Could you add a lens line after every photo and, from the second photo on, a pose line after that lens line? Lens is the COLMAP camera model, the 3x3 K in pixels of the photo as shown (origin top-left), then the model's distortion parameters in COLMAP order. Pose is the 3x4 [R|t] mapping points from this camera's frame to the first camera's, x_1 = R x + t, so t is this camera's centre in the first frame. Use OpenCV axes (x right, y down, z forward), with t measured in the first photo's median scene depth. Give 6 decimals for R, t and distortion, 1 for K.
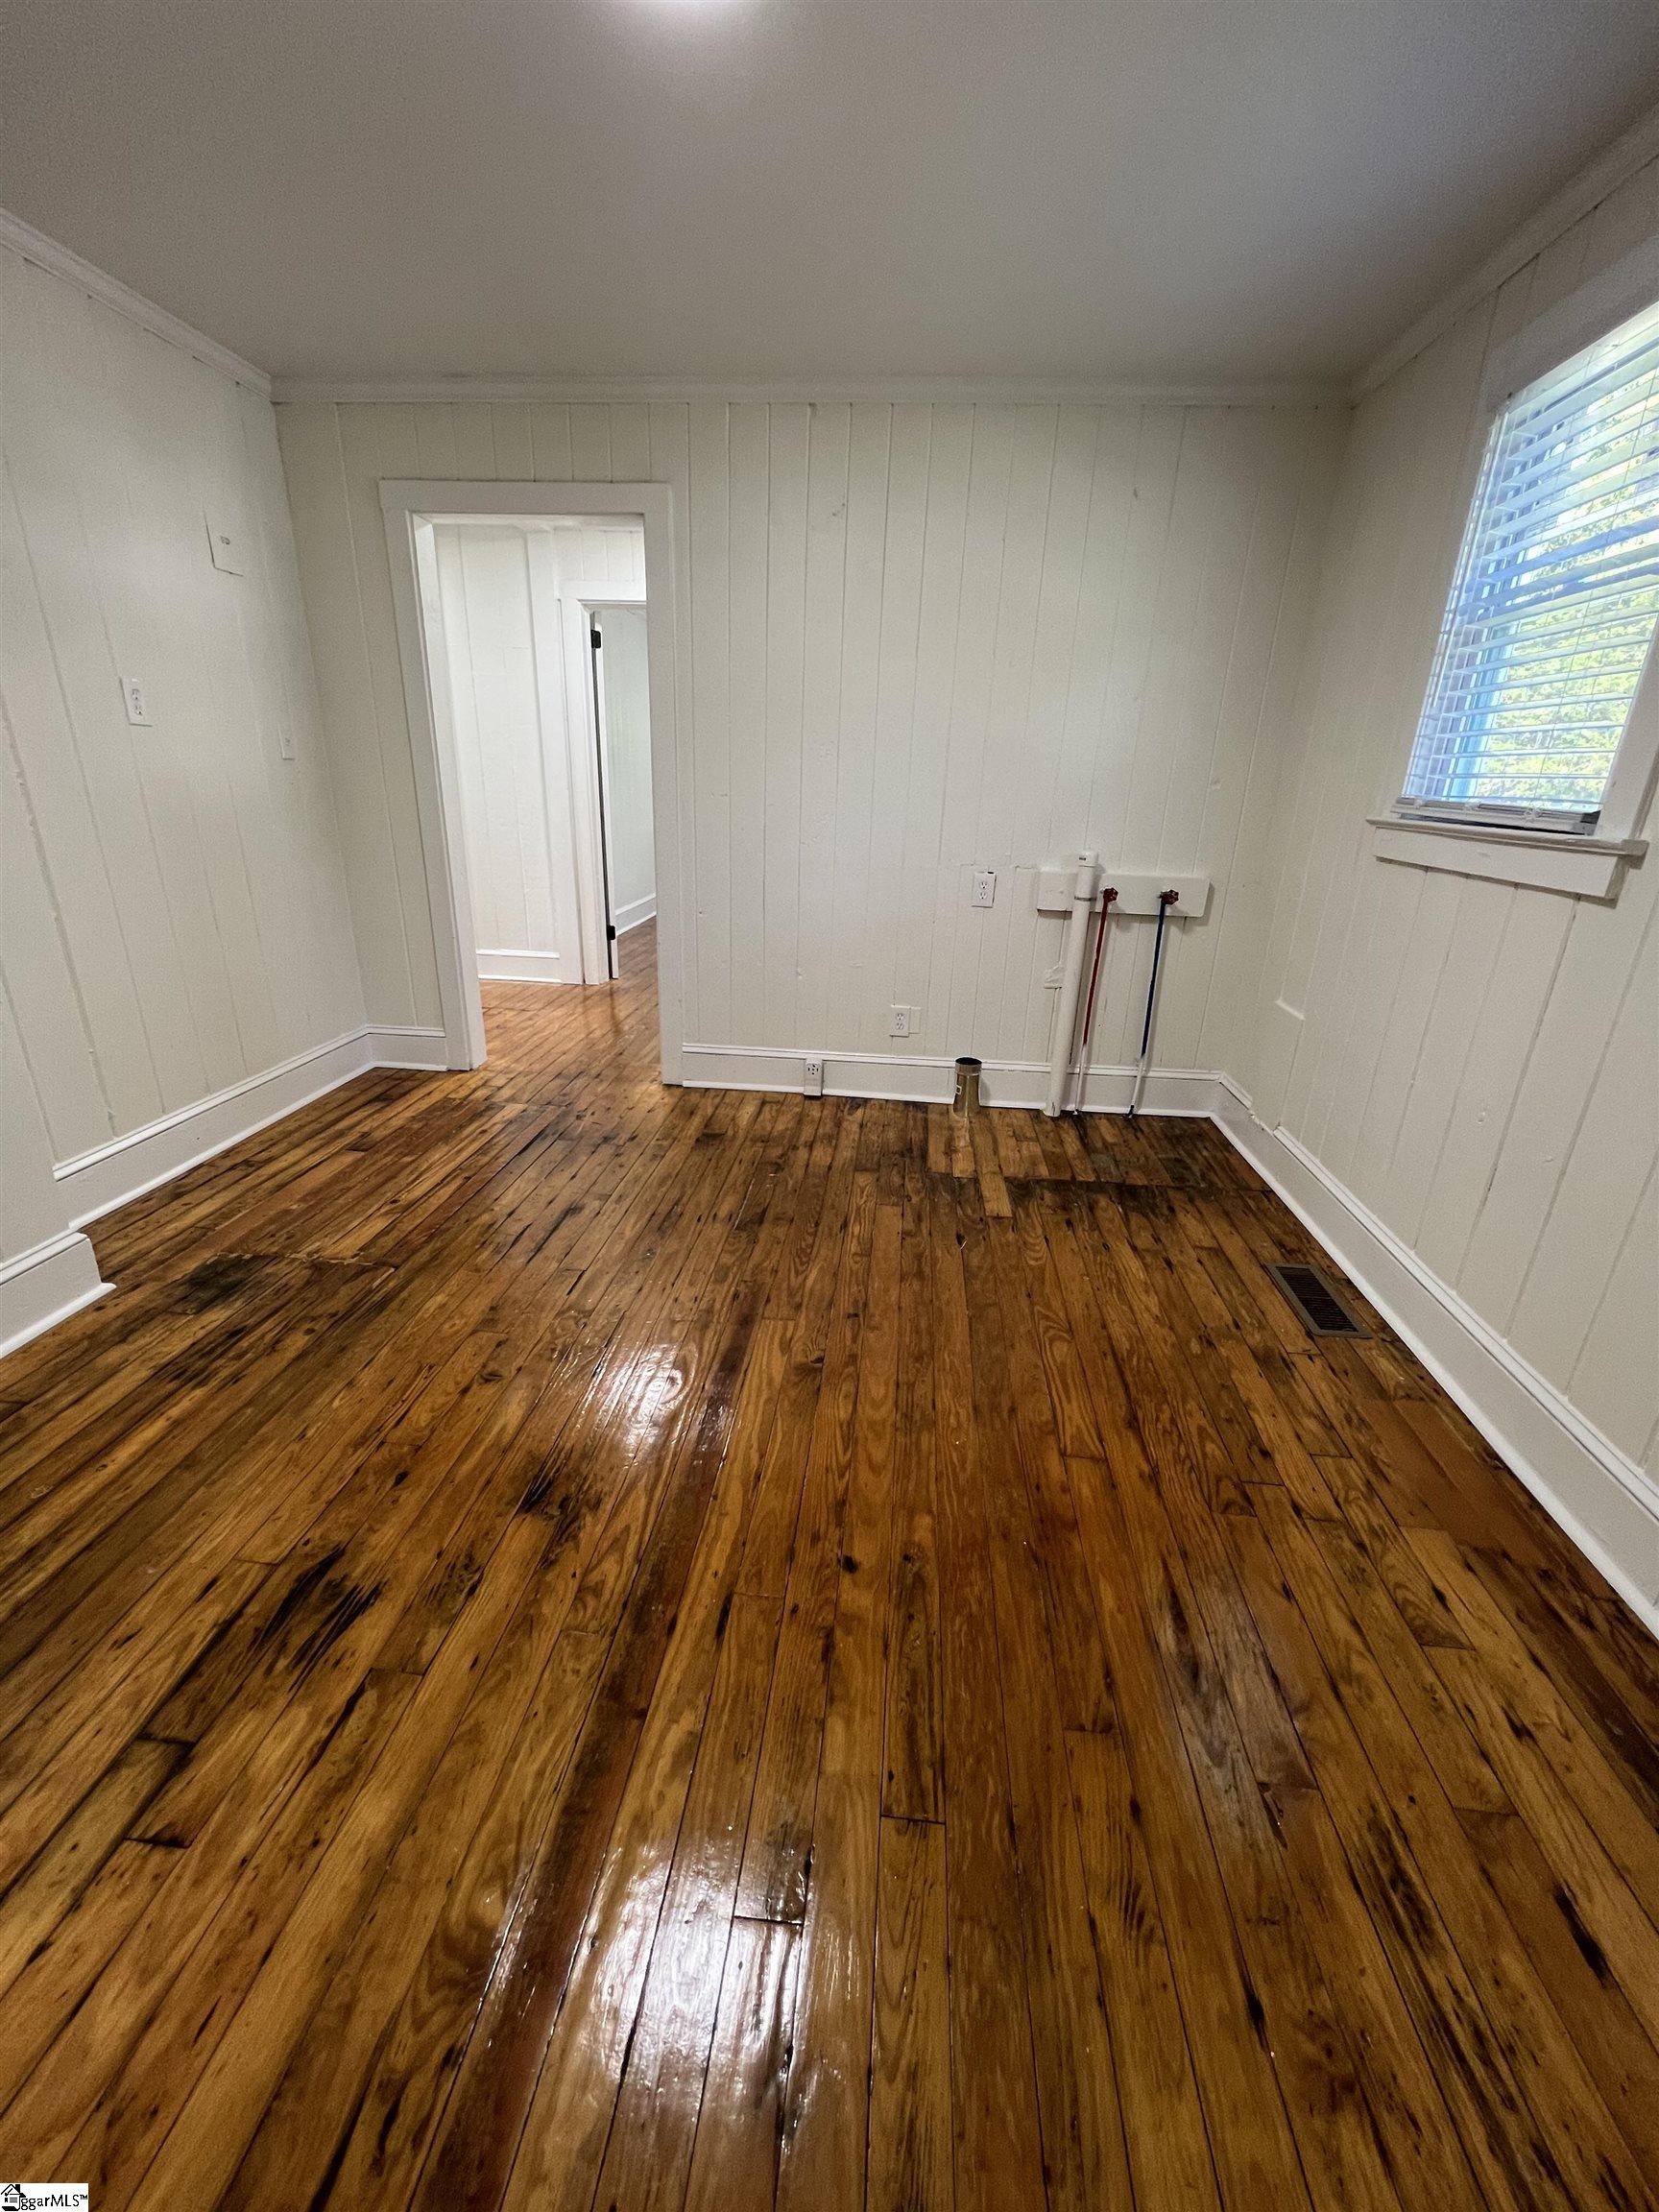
lens RADIAL K [[888.3, 0, 829.5], [0, 888.3, 1106.0], [0, 0, 1]] dist [-0.002842, 0.000477]
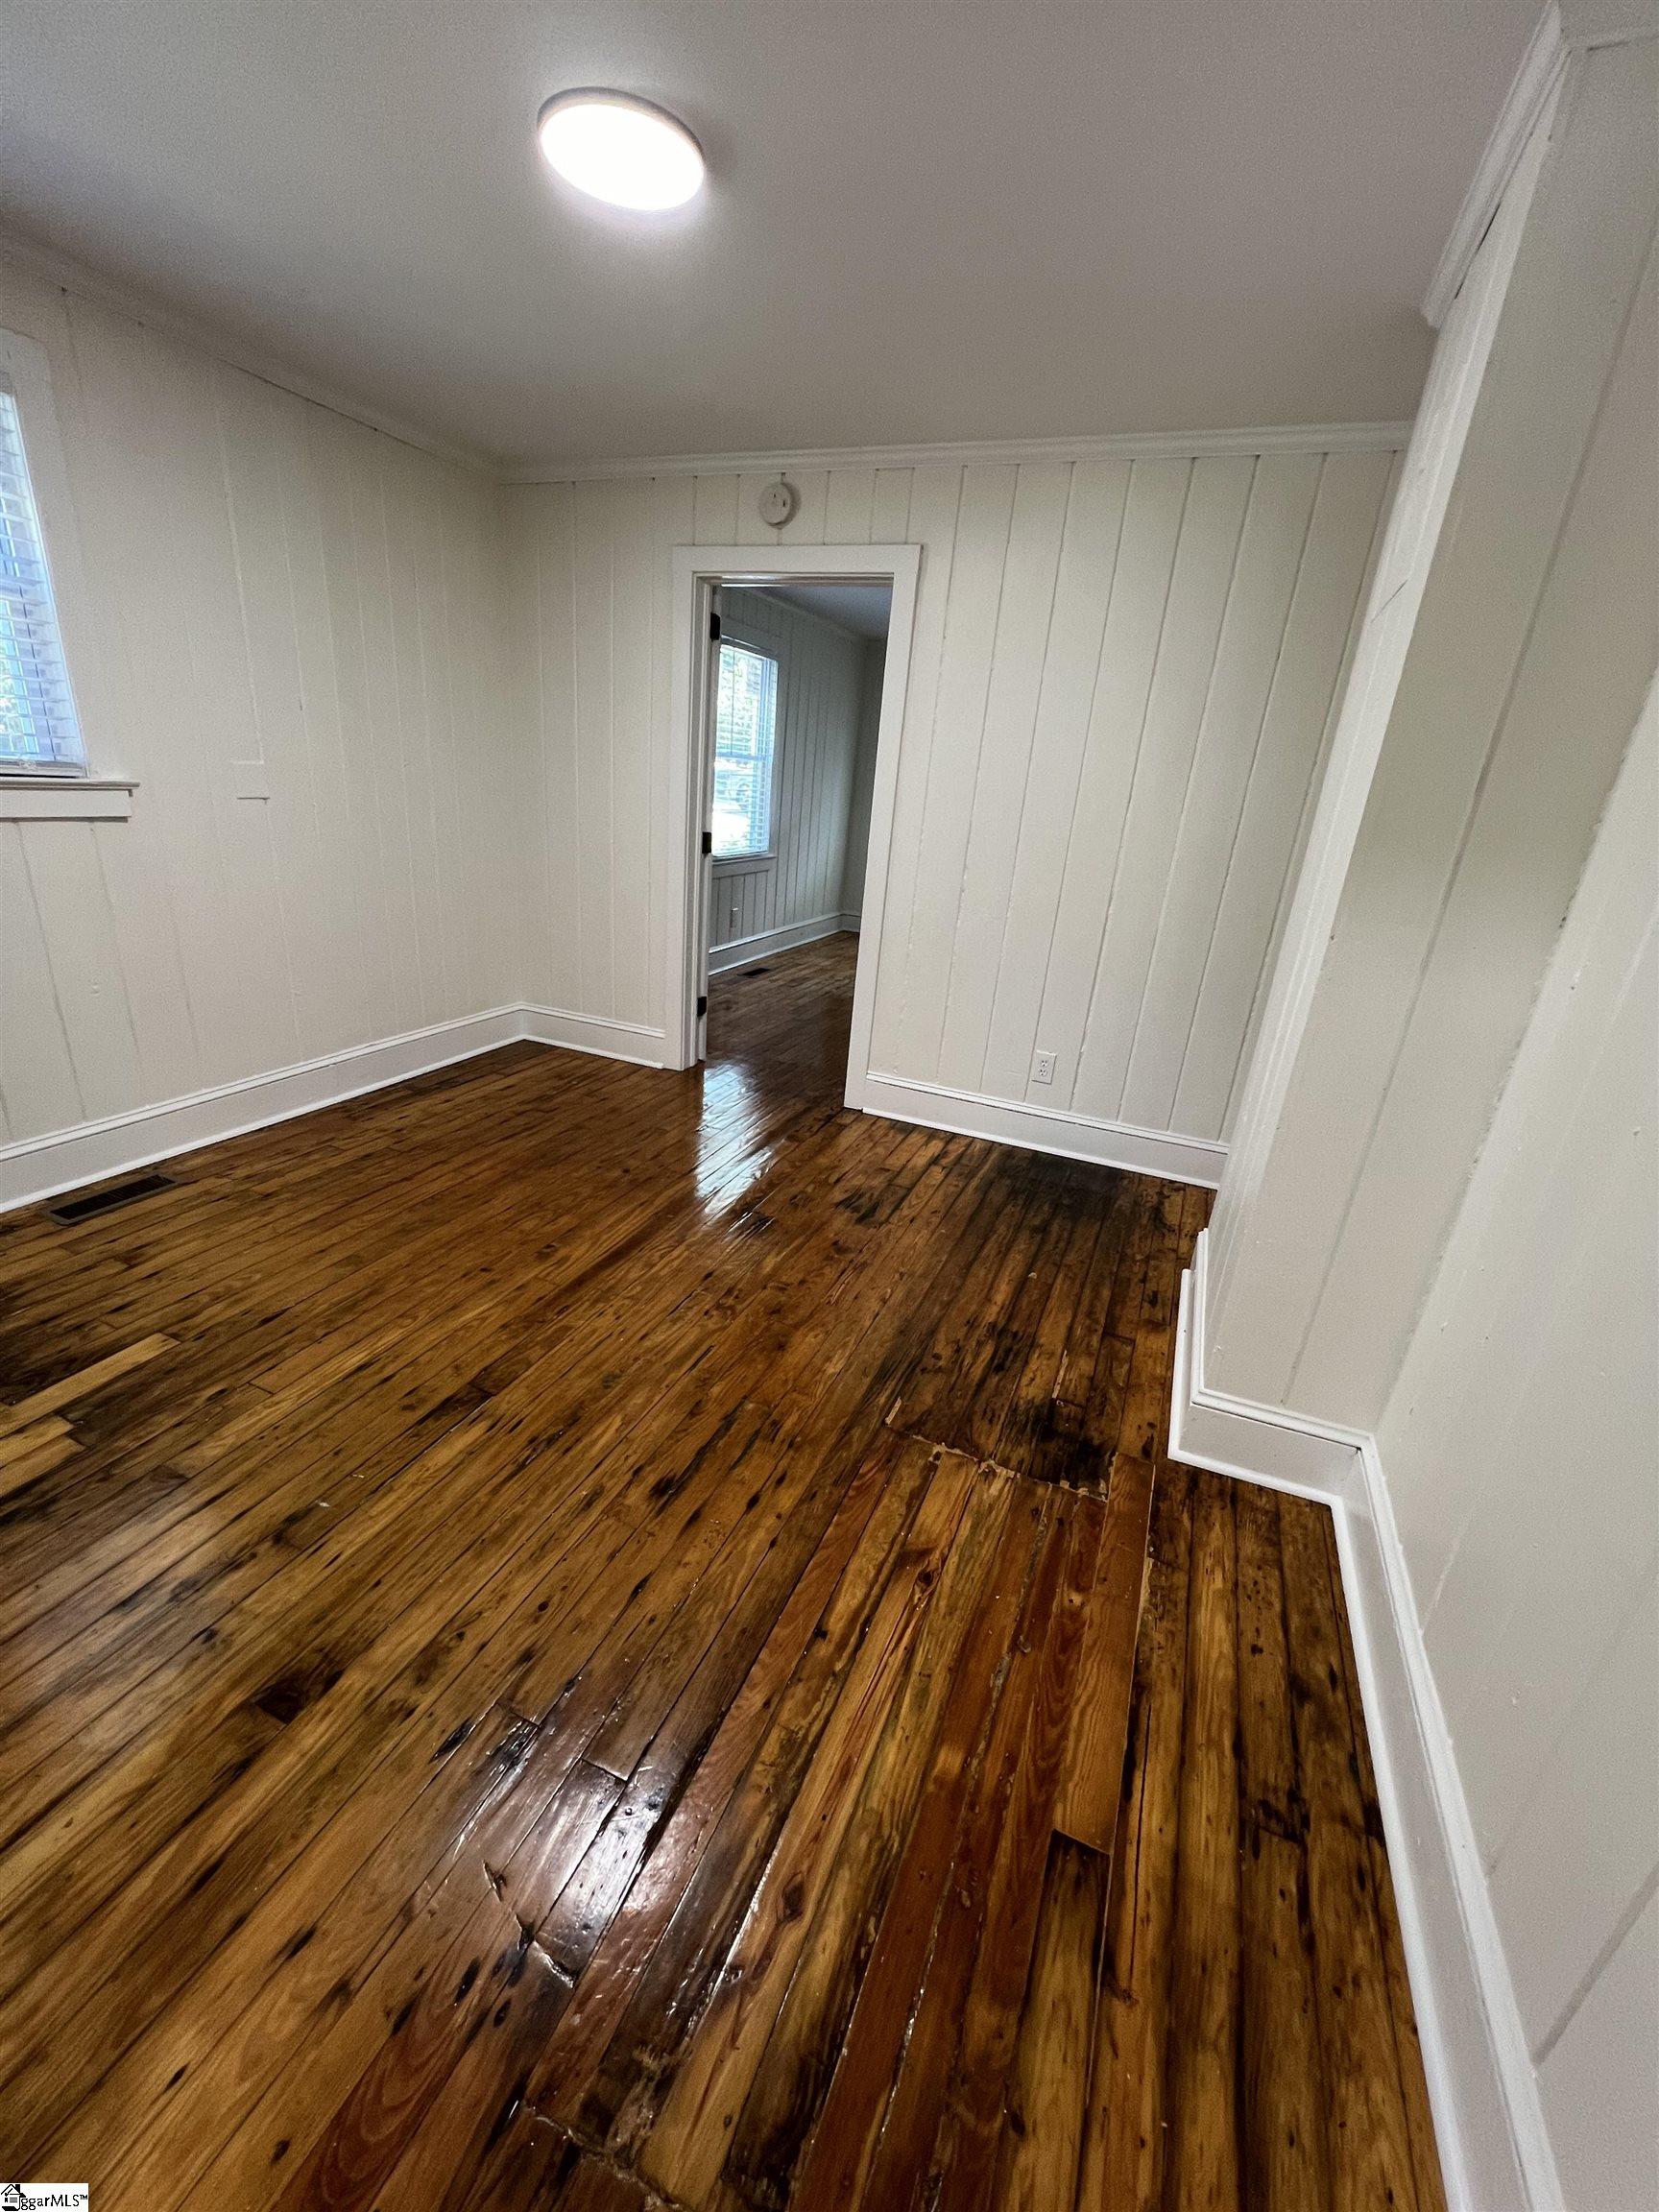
lens RADIAL K [[888.3, 0, 829.5], [0, 888.3, 1106.0], [0, 0, 1]] dist [-0.002842, 0.000477]
pose [[-0.947636, -0.211704, 0.239096, -0.548124], [-0.004222, 0.756932, 0.653480, -0.591836], [-0.319324, 0.618252, -0.718190, 1.372327]]
